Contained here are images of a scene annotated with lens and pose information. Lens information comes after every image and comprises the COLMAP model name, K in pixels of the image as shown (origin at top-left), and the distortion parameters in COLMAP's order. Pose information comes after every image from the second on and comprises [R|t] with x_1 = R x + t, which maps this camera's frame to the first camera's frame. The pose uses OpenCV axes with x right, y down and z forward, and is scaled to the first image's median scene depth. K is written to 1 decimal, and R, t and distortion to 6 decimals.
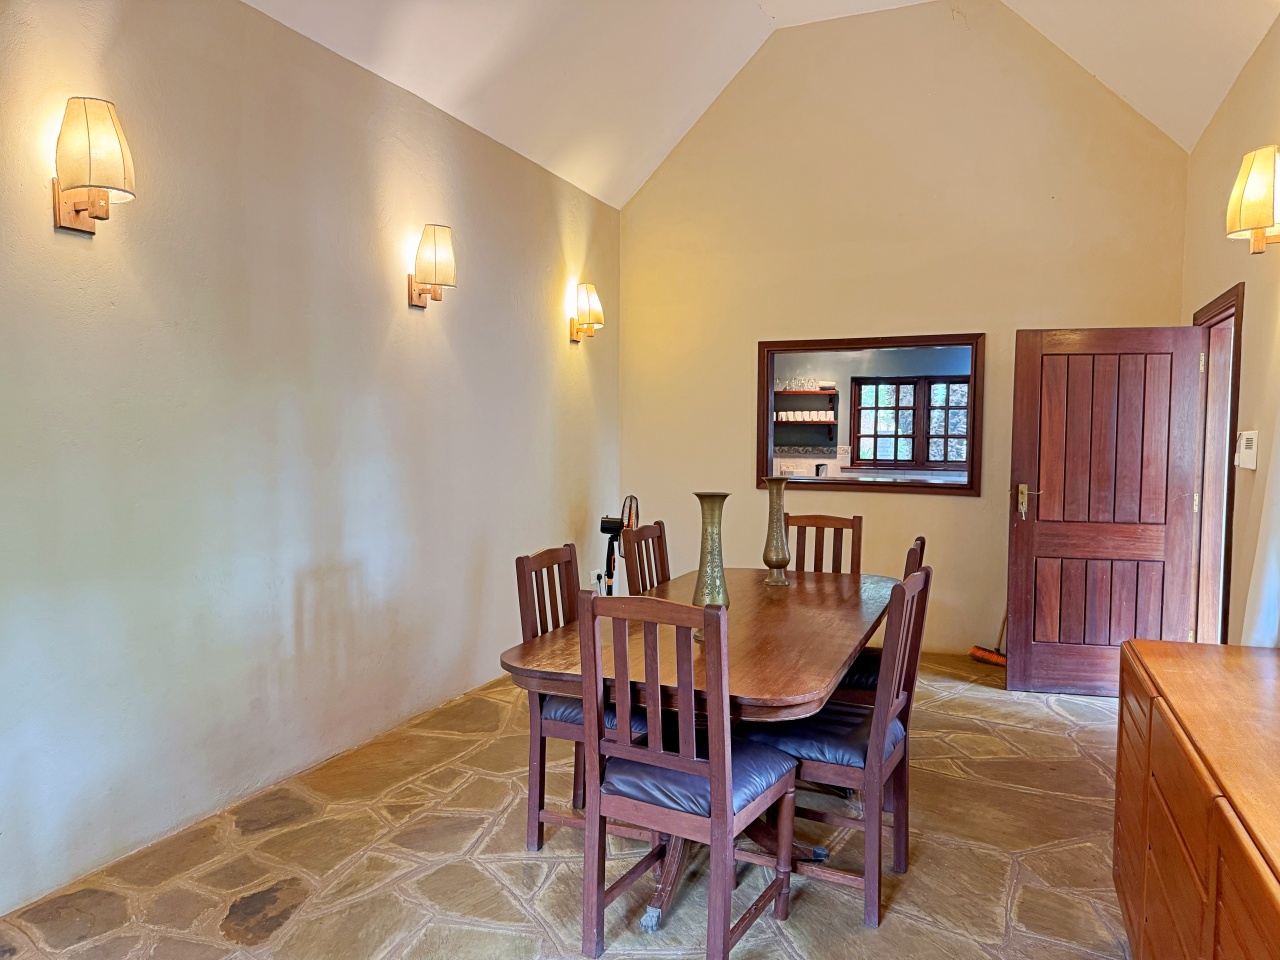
lens RADIAL K [[900.3, 0, 639.1], [0, 900.3, 485.5], [0, 0, 1]] dist [0.019728, -0.031159]
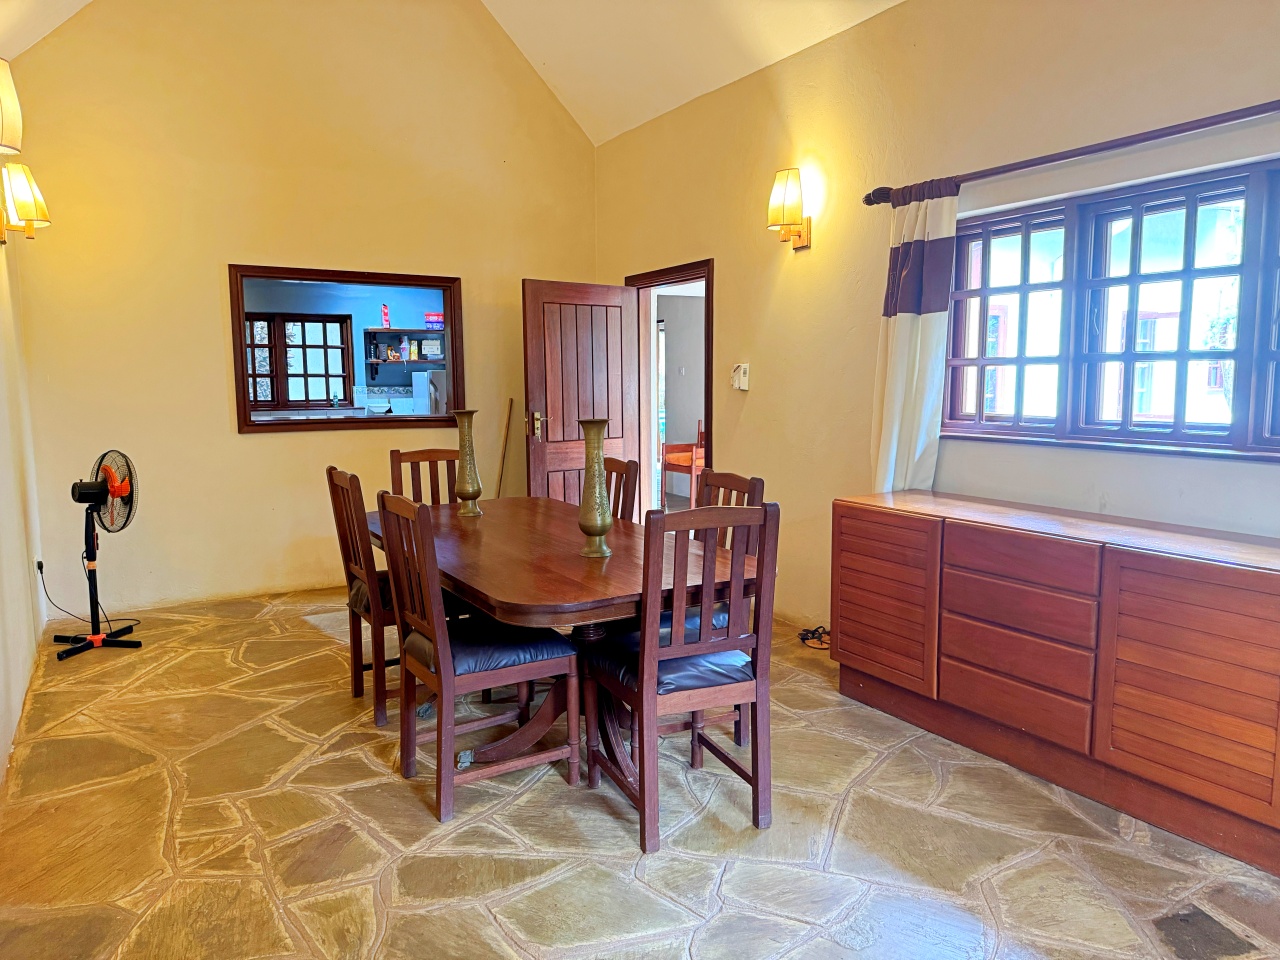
lens RADIAL K [[900.3, 0, 645.6], [0, 900.3, 477.8], [0, 0, 1]] dist [0.019728, -0.031159]
pose [[0.605191, -0.102610, 0.789440, -0.443945], [0.060541, 0.994719, 0.082881, -0.004724], [-0.793775, -0.002366, 0.608207, 0.181675]]
